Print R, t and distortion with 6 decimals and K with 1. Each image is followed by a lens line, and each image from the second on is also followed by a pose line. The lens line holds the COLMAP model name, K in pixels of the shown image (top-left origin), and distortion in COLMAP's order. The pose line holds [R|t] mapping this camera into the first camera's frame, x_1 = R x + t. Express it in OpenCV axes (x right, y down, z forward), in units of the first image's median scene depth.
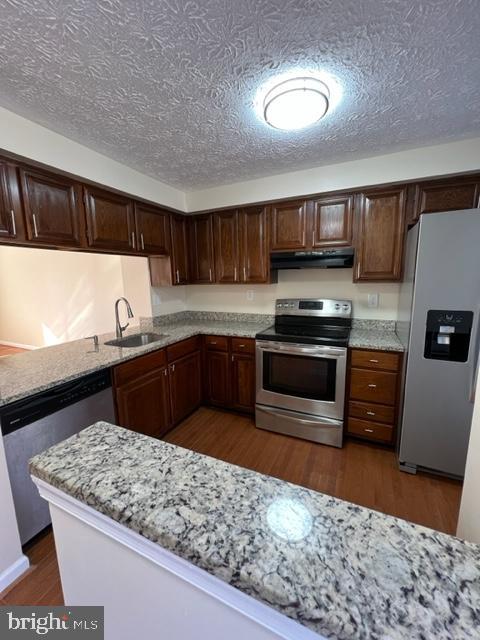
lens RADIAL K [[257.1, 0, 238.4], [0, 257.1, 317.8], [0, 0, 1]] dist [0.004147, 0.000525]
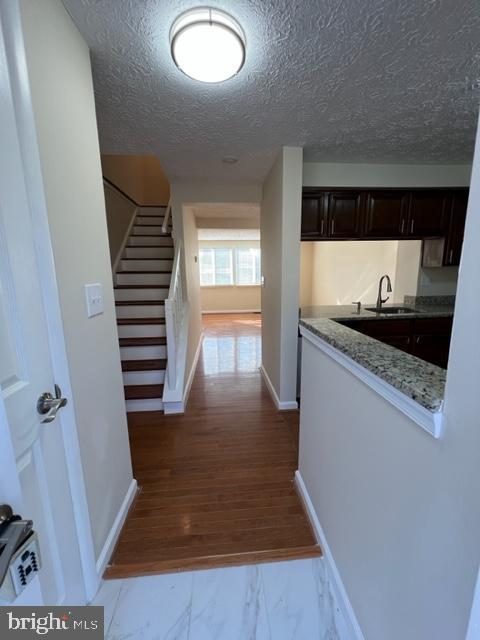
lens RADIAL K [[257.1, 0, 241.4], [0, 257.1, 317.7], [0, 0, 1]] dist [0.004147, 0.000525]
pose [[0.502793, 0.165259, -0.848462, 0.284071], [-0.129185, 0.984897, 0.115279, 0.070691], [0.854699, 0.051648, 0.516548, -0.221132]]
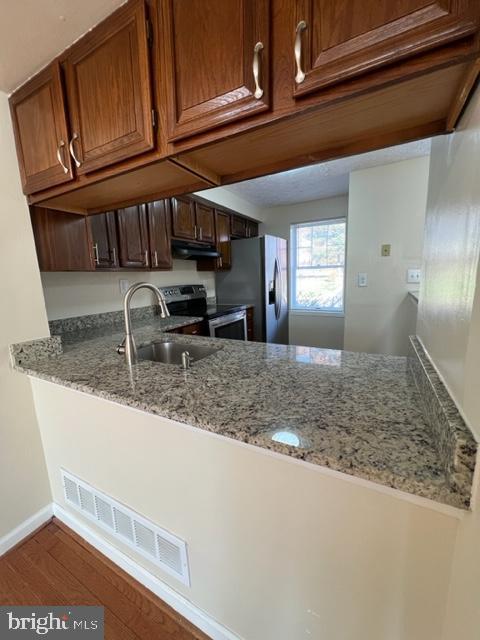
lens RADIAL K [[257.1, 0, 238.9], [0, 257.1, 317.4], [0, 0, 1]] dist [0.004147, 0.000525]
pose [[0.045556, -0.147789, 0.987969, -0.874882], [0.179201, 0.974162, 0.137460, -0.046944], [-0.982757, 0.170783, 0.070863, 0.697487]]
